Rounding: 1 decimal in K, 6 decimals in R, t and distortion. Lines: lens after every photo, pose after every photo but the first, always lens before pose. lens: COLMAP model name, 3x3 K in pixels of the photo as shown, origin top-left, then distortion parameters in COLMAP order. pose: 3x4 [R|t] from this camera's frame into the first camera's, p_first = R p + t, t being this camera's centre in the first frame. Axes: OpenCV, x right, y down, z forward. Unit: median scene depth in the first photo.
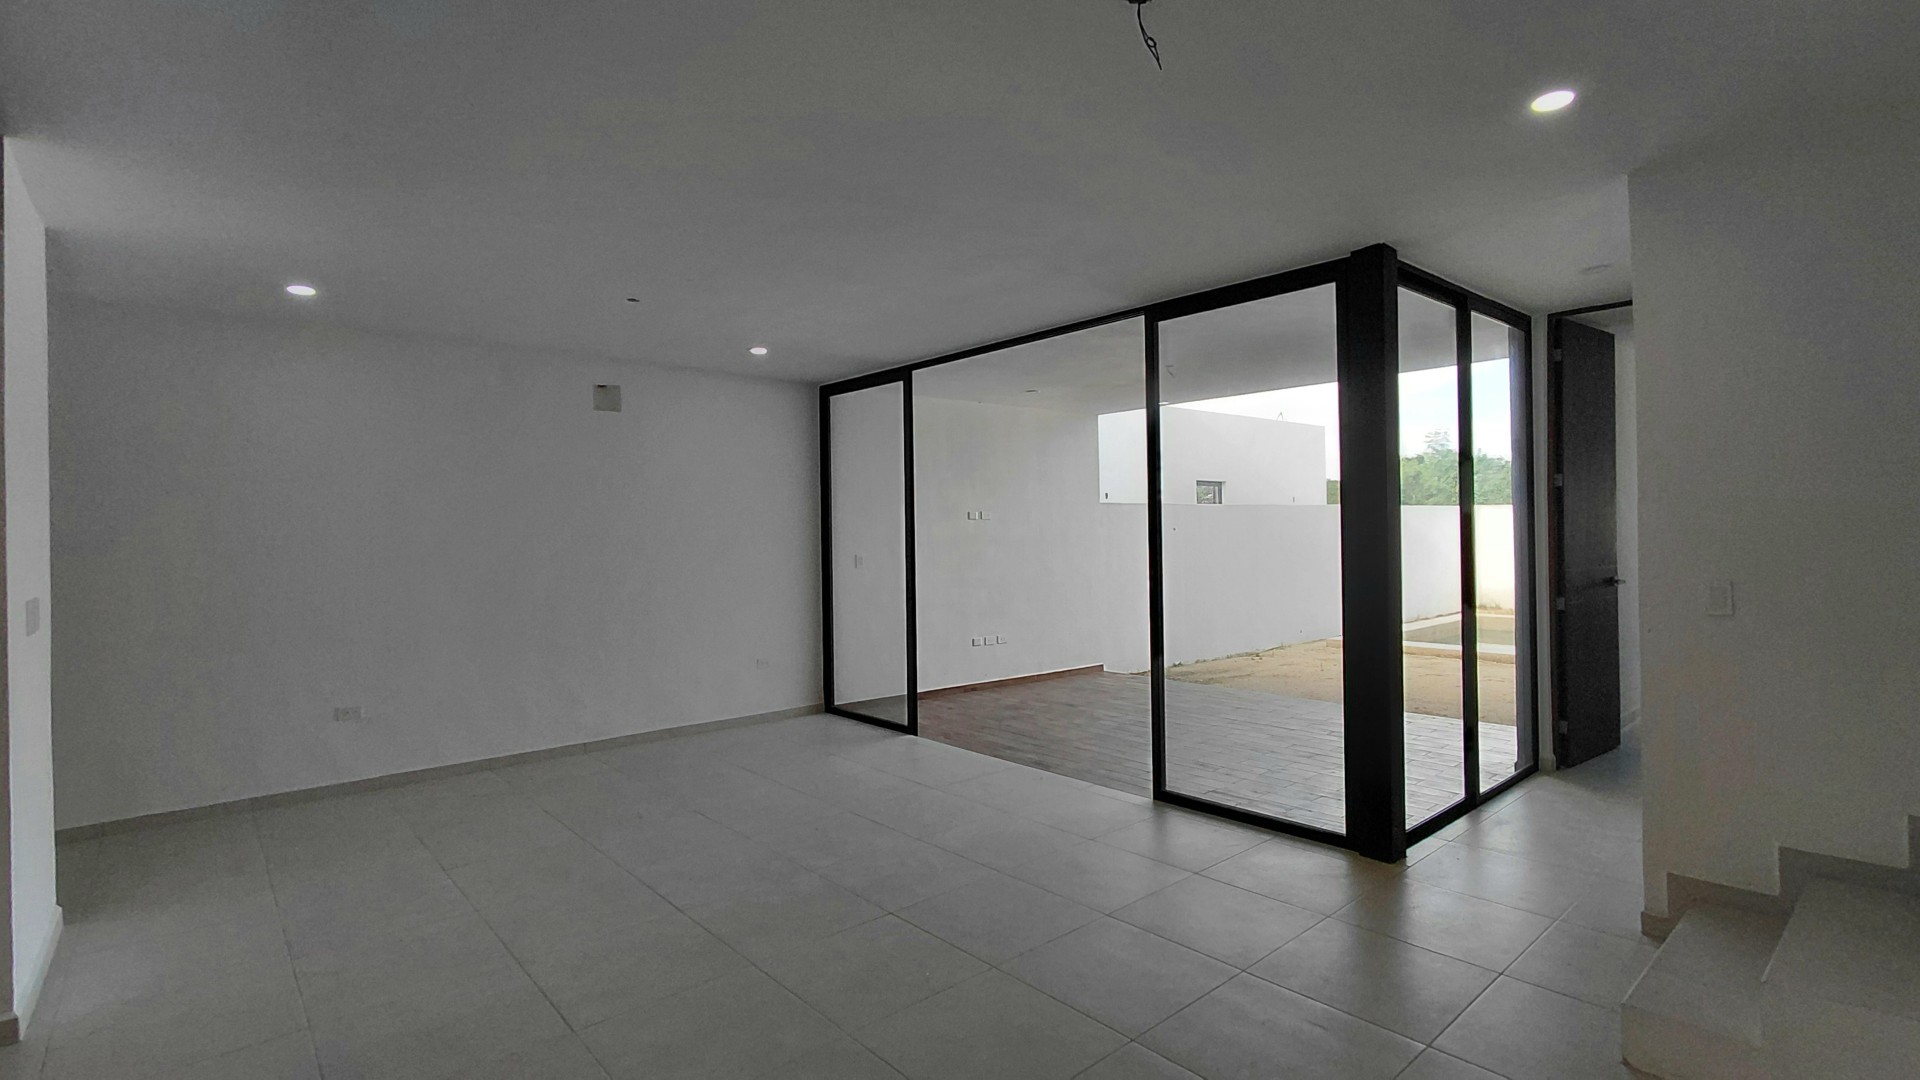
lens RADIAL K [[883.3, 0, 960.0], [0, 883.3, 540.0], [0, 0, 1]] dist [-0.000127, -0.000201]
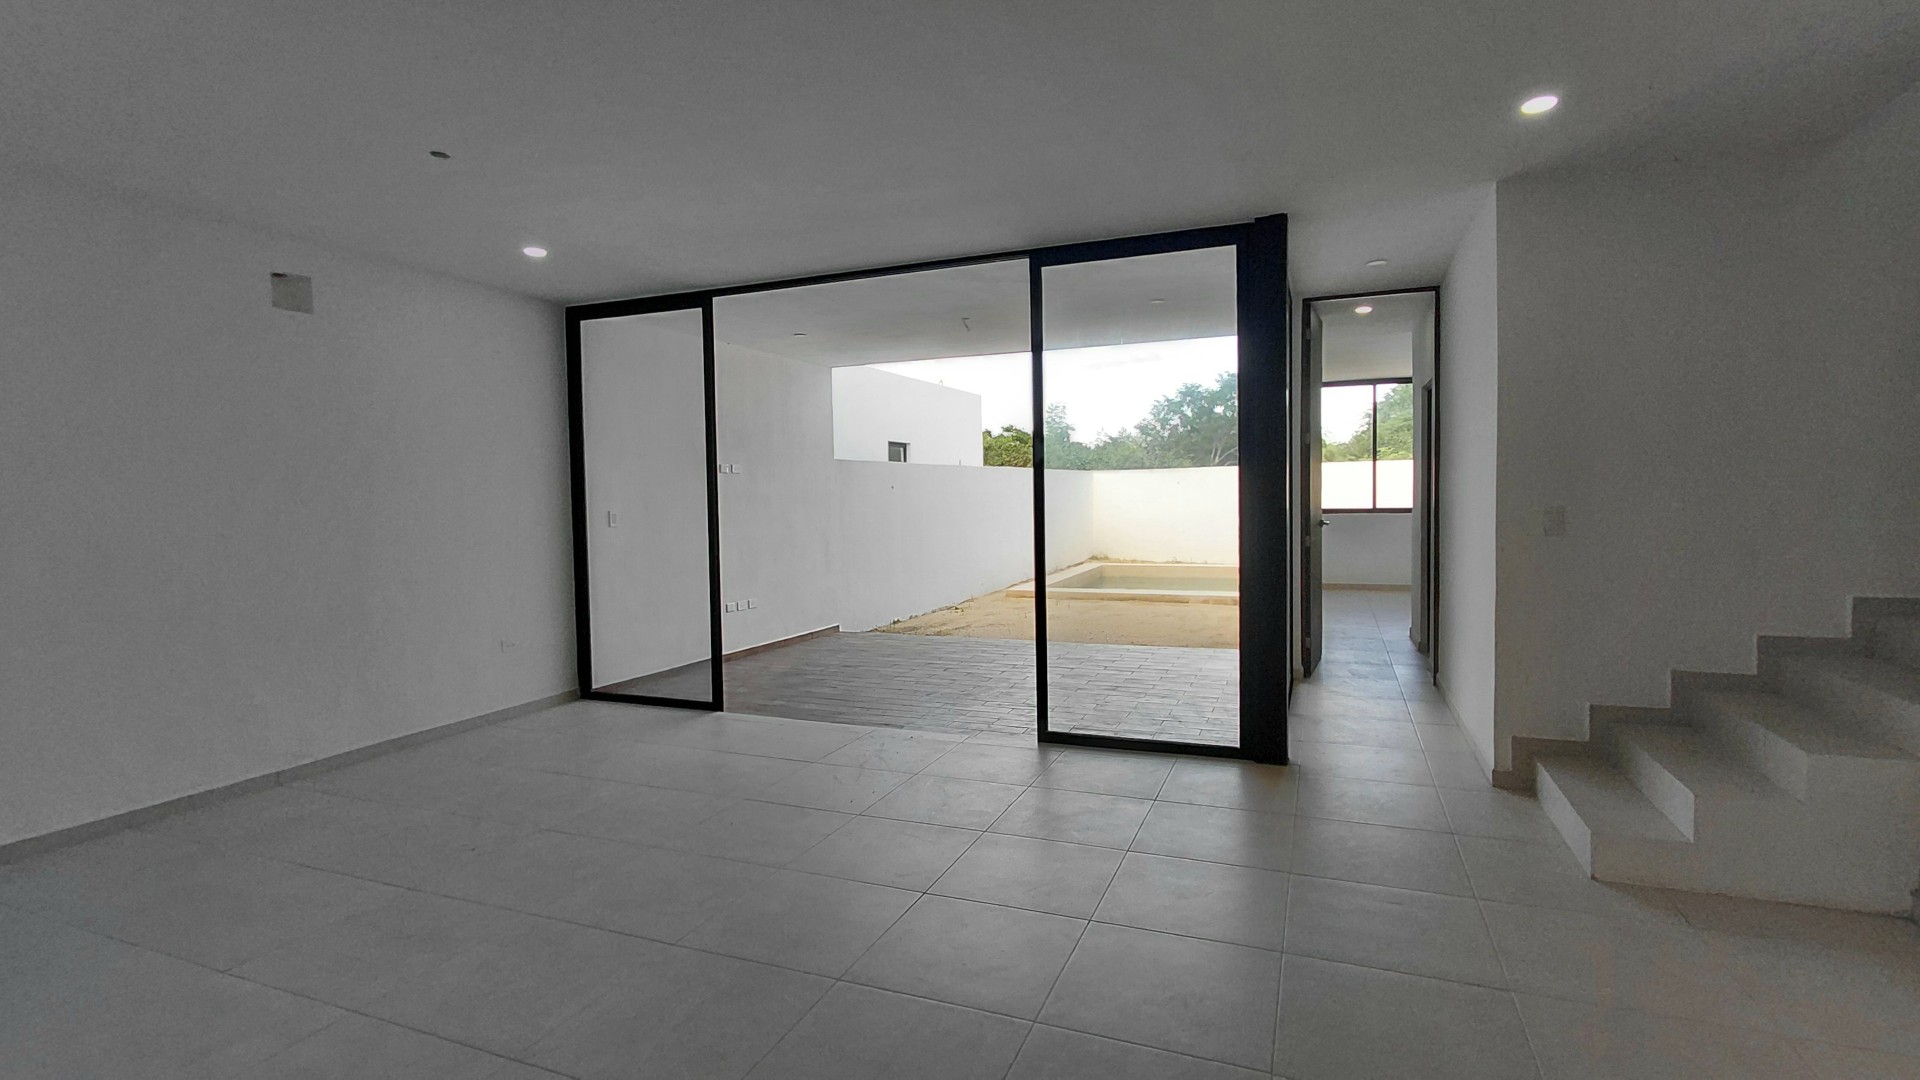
lens RADIAL K [[885.5, 0, 968.0], [0, 885.5, 527.6], [0, 0, 1]] dist [0.000928, 0.000315]
pose [[0.894043, -0.017705, 0.447631, -0.229710], [0.008014, 0.999691, 0.023533, 0.018255], [-0.447909, -0.017452, 0.893909, 0.102338]]
